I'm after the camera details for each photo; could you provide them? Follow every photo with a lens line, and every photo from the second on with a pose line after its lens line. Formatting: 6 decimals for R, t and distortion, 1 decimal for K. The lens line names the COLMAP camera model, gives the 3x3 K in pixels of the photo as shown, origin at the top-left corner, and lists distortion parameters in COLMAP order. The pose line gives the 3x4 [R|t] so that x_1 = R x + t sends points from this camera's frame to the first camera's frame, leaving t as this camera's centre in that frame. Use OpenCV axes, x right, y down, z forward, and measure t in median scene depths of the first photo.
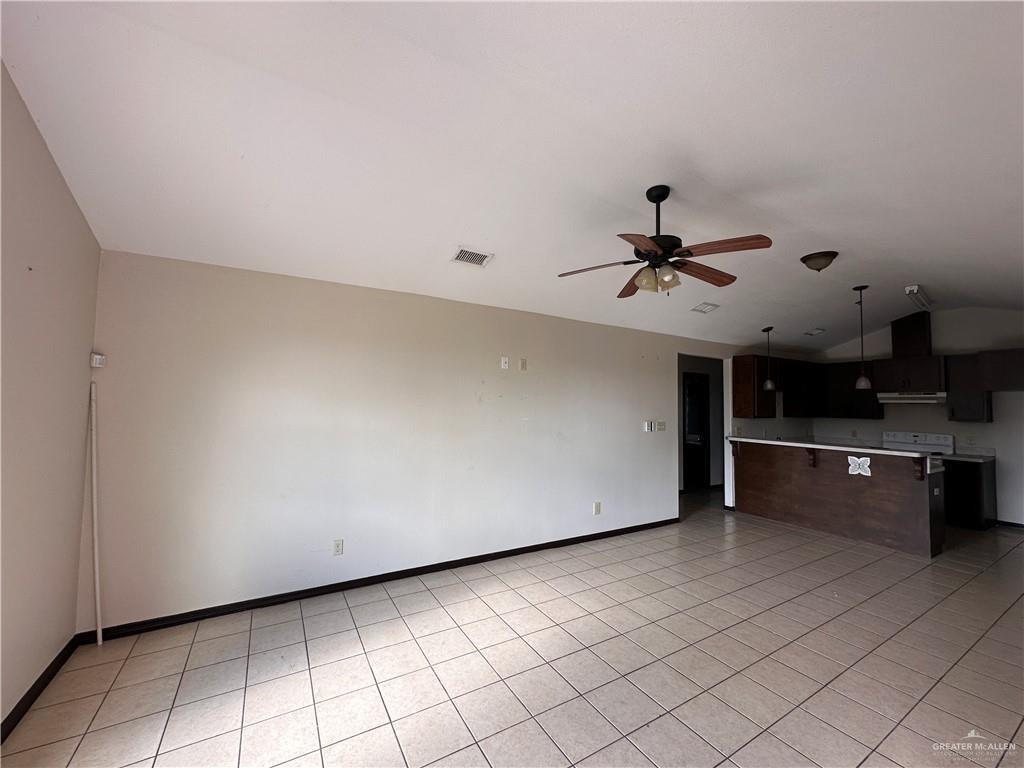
lens RADIAL K [[408.5, 0, 512.0], [0, 408.5, 384.0], [0, 0, 1]] dist [0.001374, 0.000259]
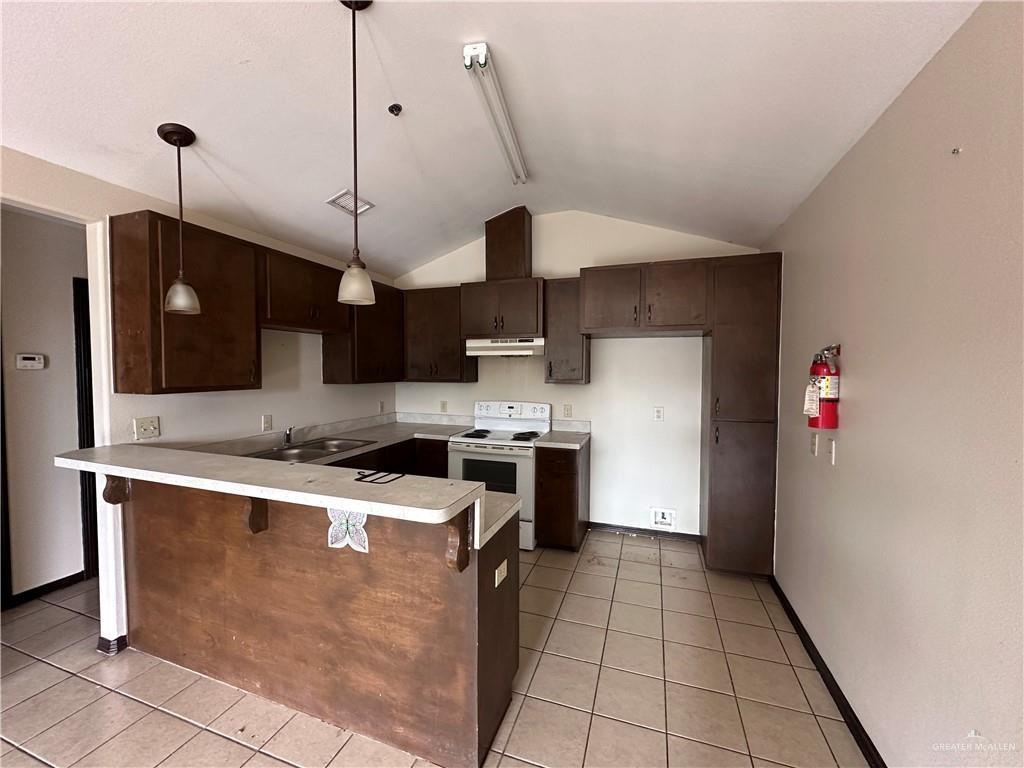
lens RADIAL K [[408.5, 0, 512.0], [0, 408.5, 384.0], [0, 0, 1]] dist [0.001374, 0.000259]
pose [[0.765933, -0.036720, 0.641871, 0.600637], [-0.021628, 0.996331, 0.082806, 0.038731], [-0.642557, -0.077306, 0.762329, 0.532007]]
